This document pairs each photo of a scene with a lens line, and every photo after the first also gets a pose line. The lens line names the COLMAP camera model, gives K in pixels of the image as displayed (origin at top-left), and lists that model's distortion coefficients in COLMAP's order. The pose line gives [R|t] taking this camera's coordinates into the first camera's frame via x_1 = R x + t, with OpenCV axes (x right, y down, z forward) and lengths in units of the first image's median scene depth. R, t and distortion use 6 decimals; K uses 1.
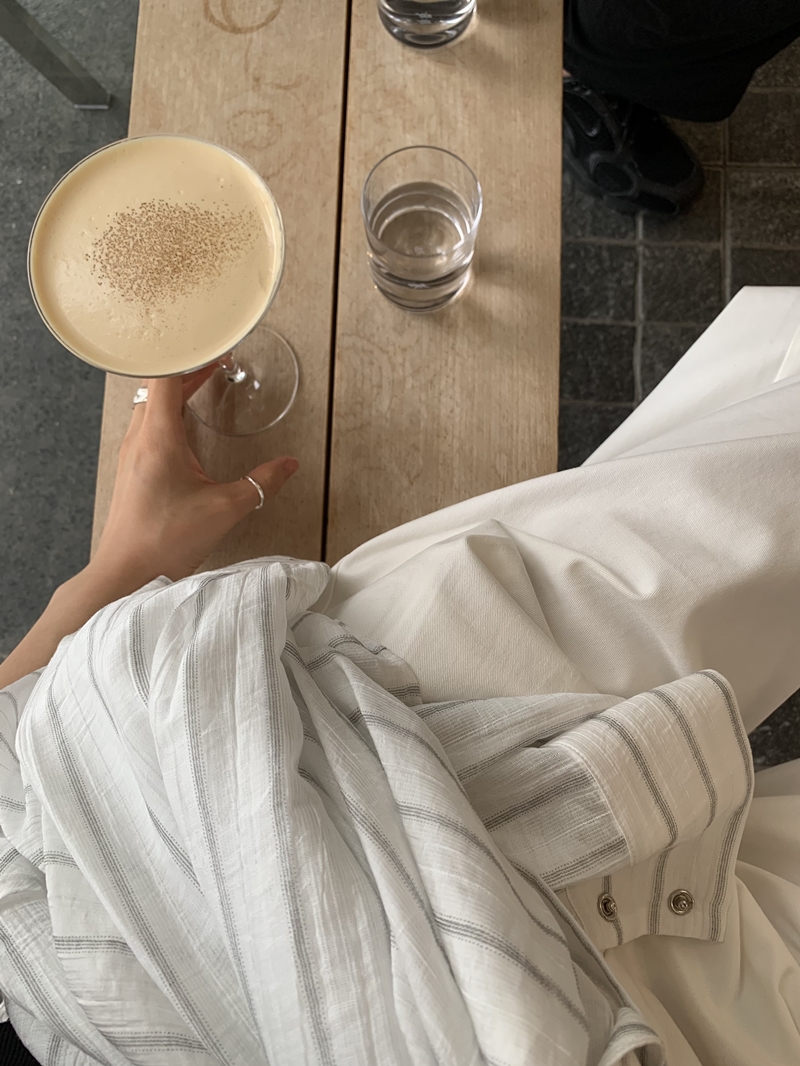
lens RADIAL K [[808.7, 0, 400.5], [0, 808.7, 533.3], [0, 0, 1]] dist [0.000907, -0.000267]
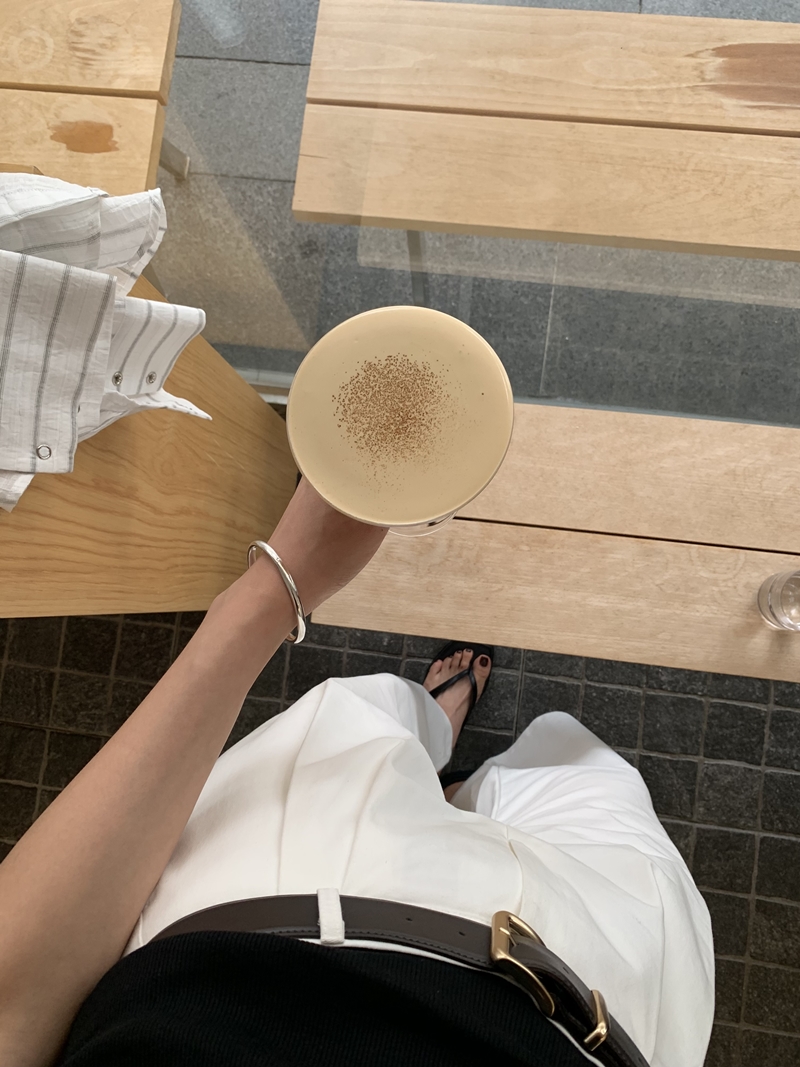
lens RADIAL K [[809.4, 0, 400.7], [0, 809.4, 531.4], [0, 0, 1]] dist [0.000907, -0.000267]
pose [[-0.080464, 0.994403, -0.068464, 0.035992], [-0.971107, -0.062726, 0.230255, 0.049893], [0.224672, 0.085013, 0.970719, -0.521837]]
